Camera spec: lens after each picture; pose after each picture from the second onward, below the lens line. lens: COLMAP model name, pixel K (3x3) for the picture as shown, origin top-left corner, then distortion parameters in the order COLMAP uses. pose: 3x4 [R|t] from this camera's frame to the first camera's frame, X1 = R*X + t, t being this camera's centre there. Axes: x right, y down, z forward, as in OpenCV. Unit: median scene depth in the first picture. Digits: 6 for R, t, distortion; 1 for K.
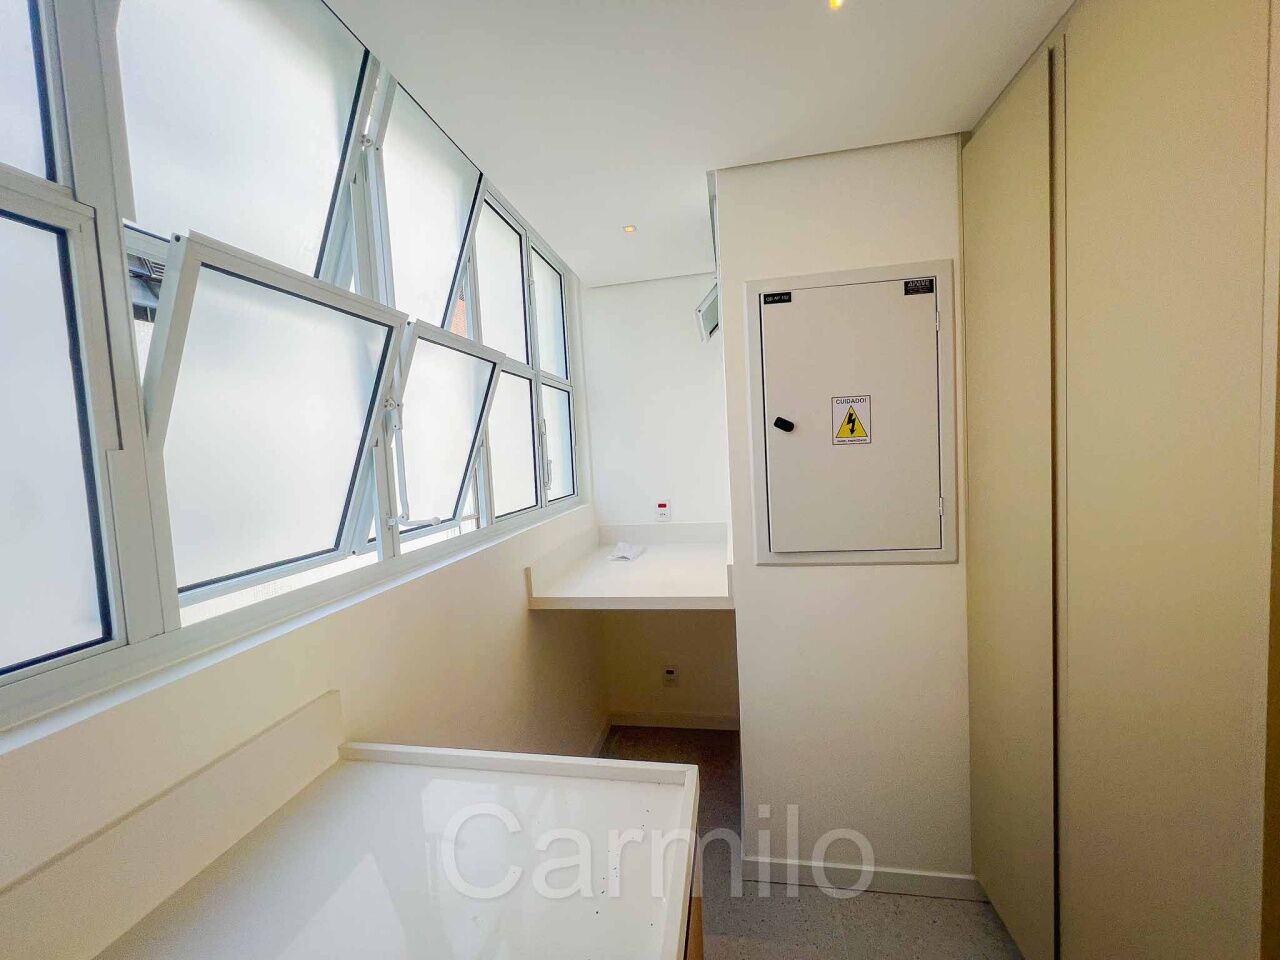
lens RADIAL K [[519.3, 0, 641.3], [0, 519.3, 480.0], [0, 0, 1]] dist [-0.002611, 0.001388]
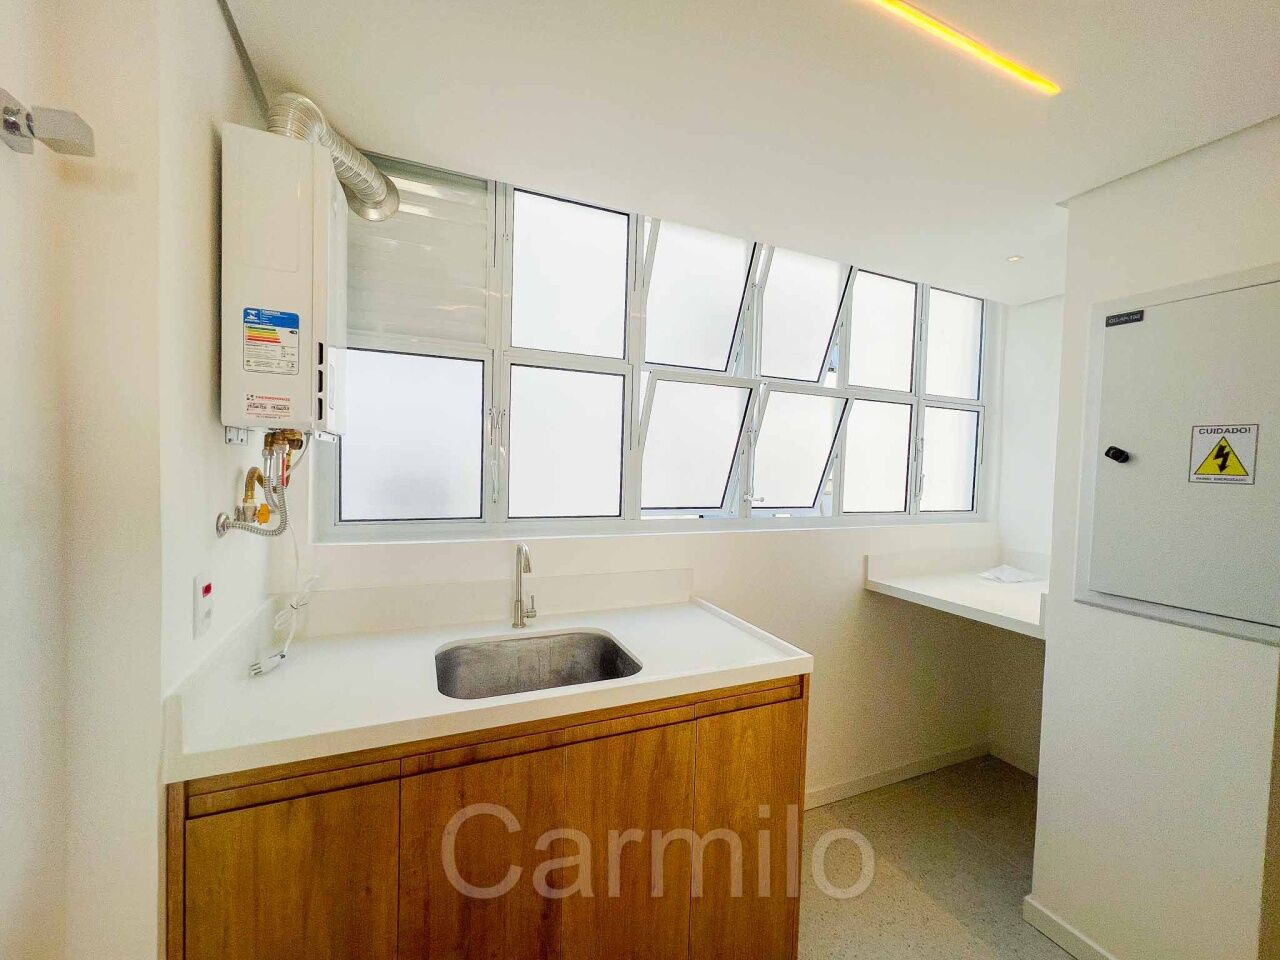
lens RADIAL K [[519.3, 0, 620.3], [0, 519.3, 481.5], [0, 0, 1]] dist [-0.002611, 0.001388]
pose [[0.529687, 0.099638, -0.842320, 0.594417], [-0.108352, 0.992889, 0.049312, -0.009821], [0.841244, 0.065148, 0.536717, -0.235858]]
